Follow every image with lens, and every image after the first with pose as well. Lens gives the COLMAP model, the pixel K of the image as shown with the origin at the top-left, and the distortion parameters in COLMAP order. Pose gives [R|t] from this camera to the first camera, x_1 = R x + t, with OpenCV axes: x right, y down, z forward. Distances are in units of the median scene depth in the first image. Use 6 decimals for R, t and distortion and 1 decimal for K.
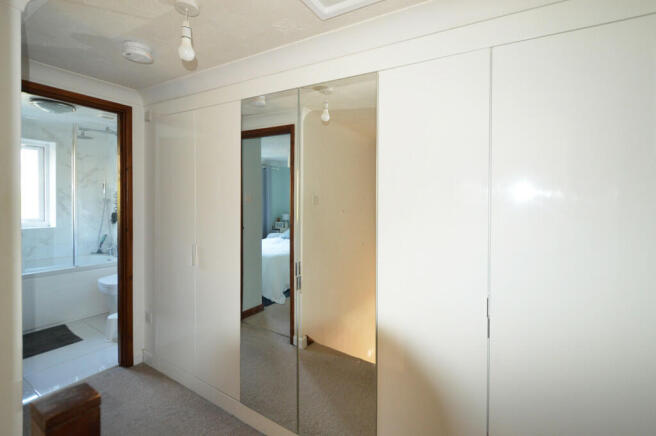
lens RADIAL K [[302.1, 0, 328.0], [0, 302.1, 218.0], [0, 0, 1]] dist [0.000985, 0.000358]
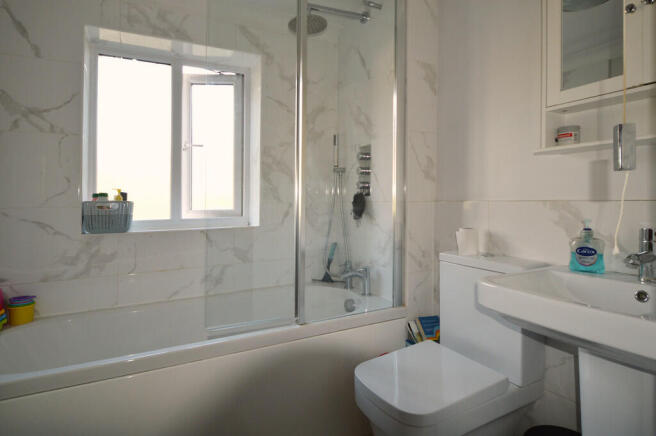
lens RADIAL K [[364.8, 0, 328.0], [0, 364.8, 218.0], [0, 0, 1]] dist [-0.001058, -0.000076]
pose [[0.865716, -0.003421, -0.500524, -0.479998], [-0.006205, 0.999826, -0.017566, 0.025910], [0.500497, 0.018313, 0.865544, 0.513754]]
